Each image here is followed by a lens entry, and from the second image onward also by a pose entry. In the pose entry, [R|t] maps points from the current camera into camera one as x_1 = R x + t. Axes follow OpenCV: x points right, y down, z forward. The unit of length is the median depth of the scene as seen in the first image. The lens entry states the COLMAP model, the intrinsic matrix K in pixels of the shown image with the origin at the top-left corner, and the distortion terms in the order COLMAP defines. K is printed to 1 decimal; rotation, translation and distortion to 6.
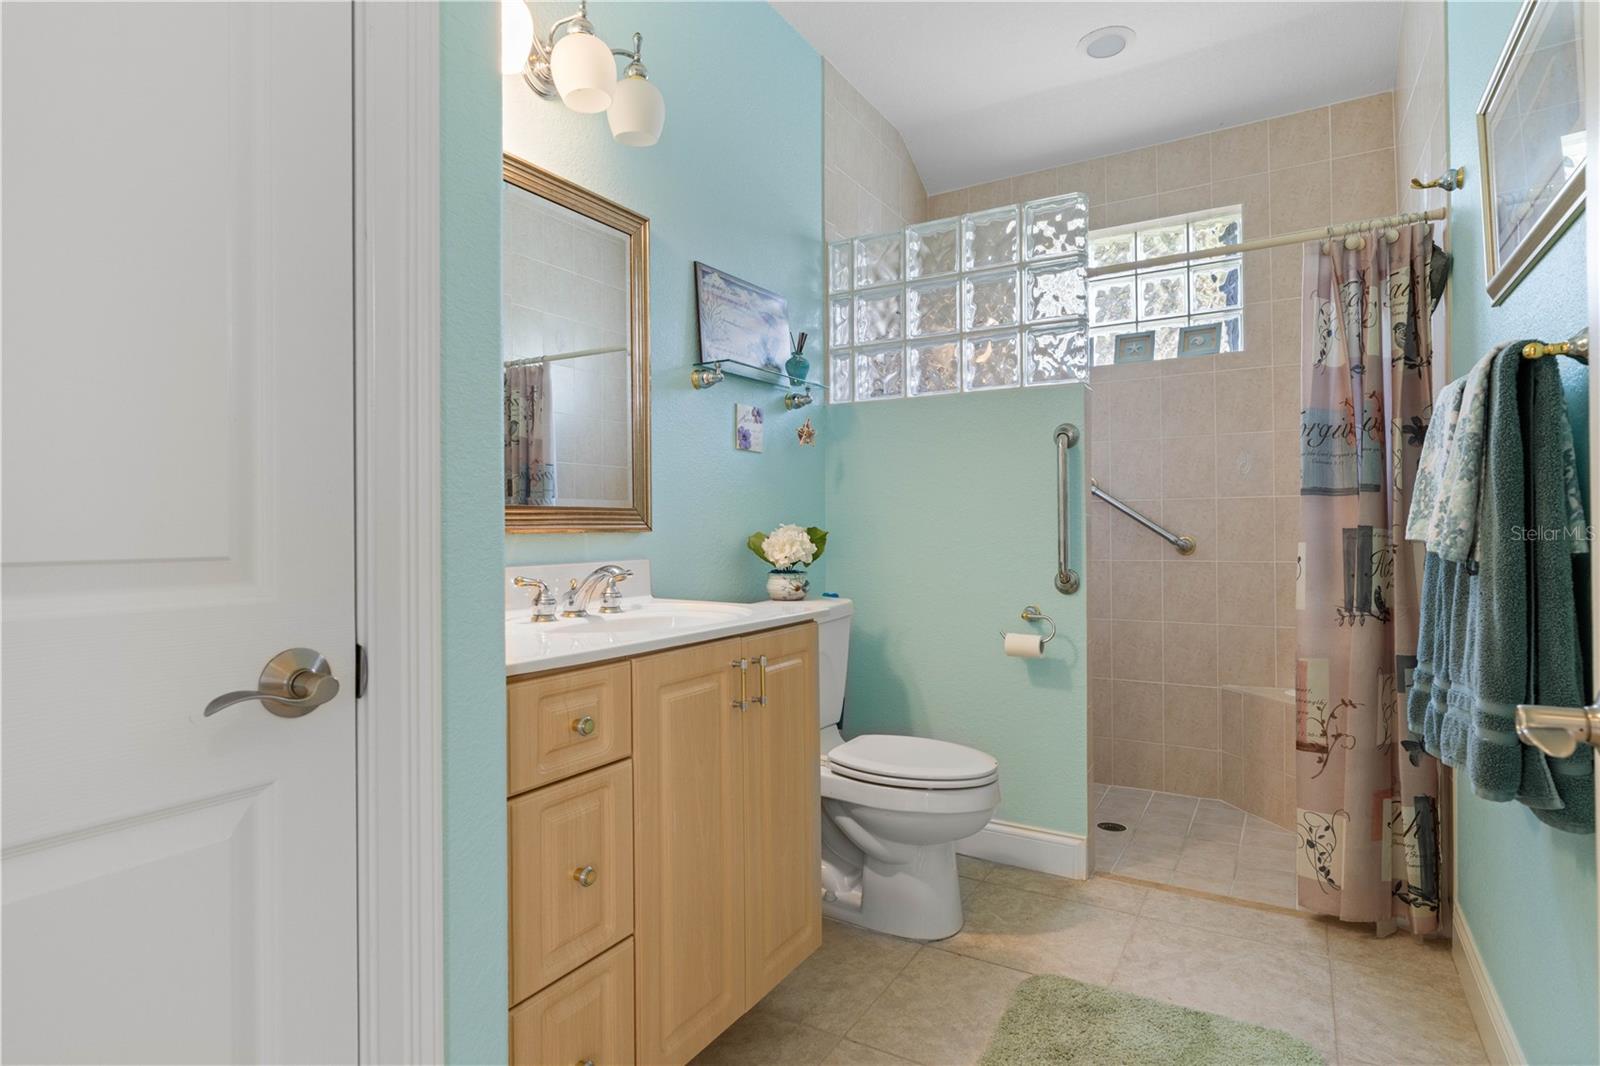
lens RADIAL K [[801.0, 0, 811.2], [0, 801.0, 528.2], [0, 0, 1]] dist [-0.008467, 0.002745]
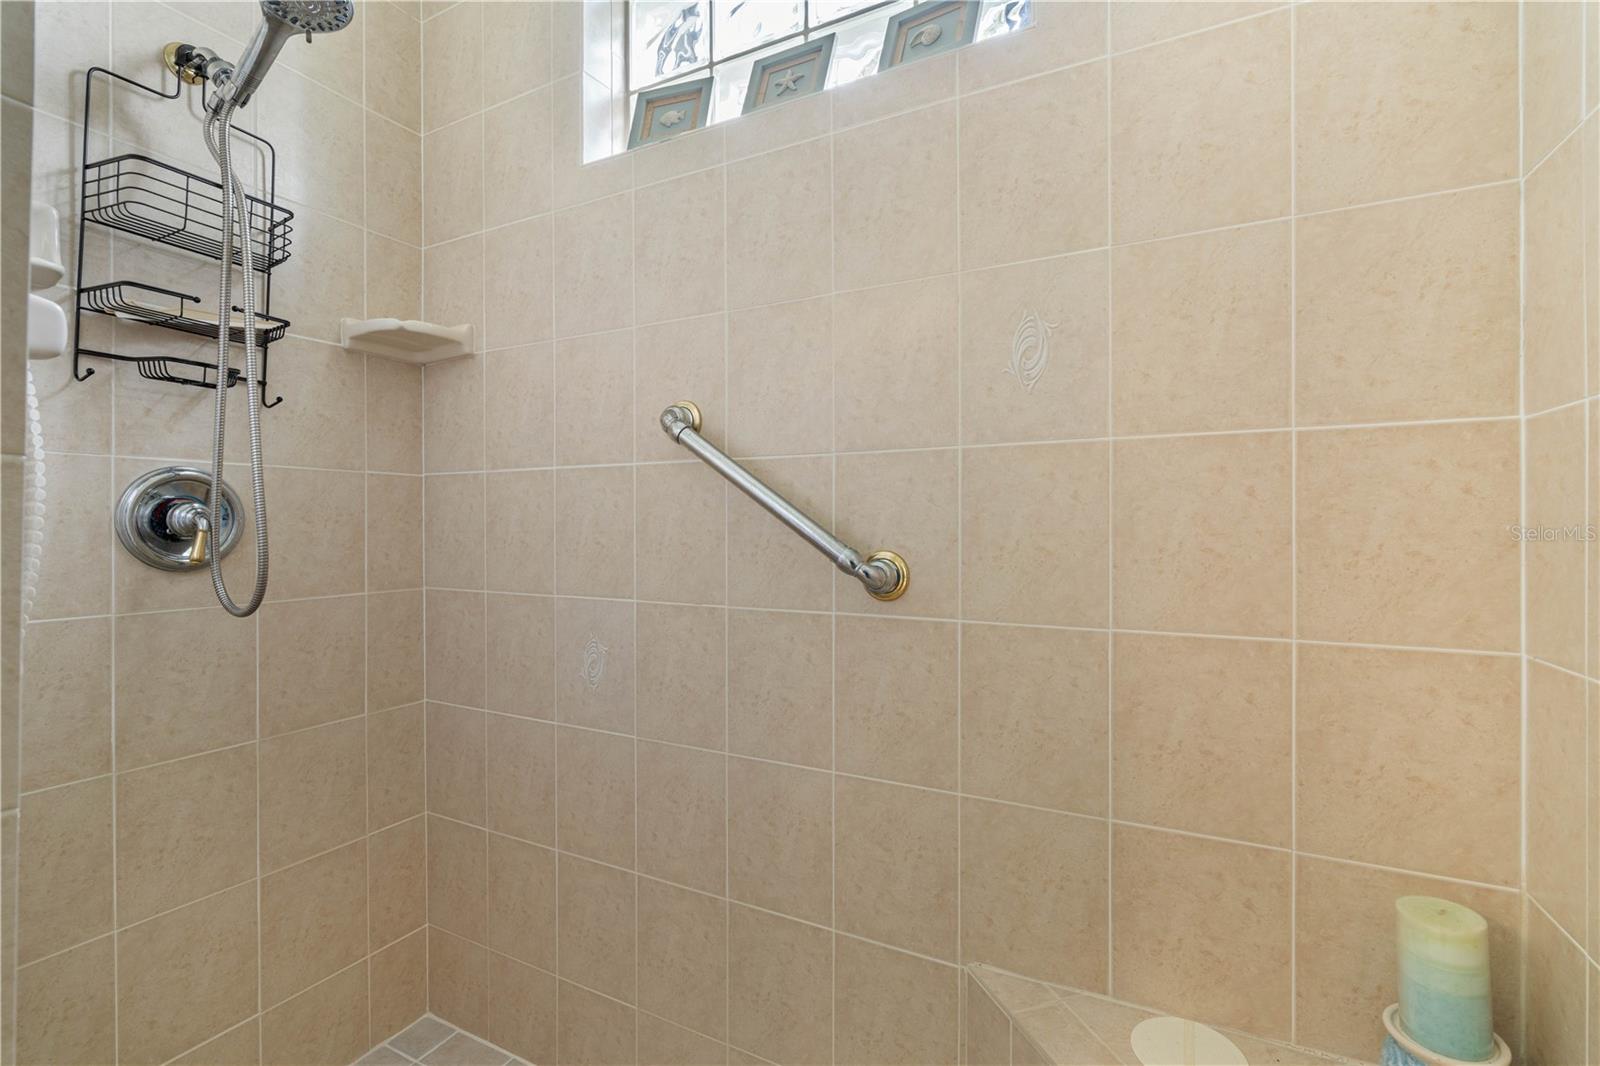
lens RADIAL K [[729.6, 0, 787.2], [0, 729.6, 531.9], [0, 0, 1]] dist [-0.005643, 0.001677]
pose [[0.997996, 0.010898, 0.062339, 0.402755], [-0.011032, 0.999938, 0.001806, 0.000744], [-0.062315, -0.002491, 0.998053, 0.665180]]
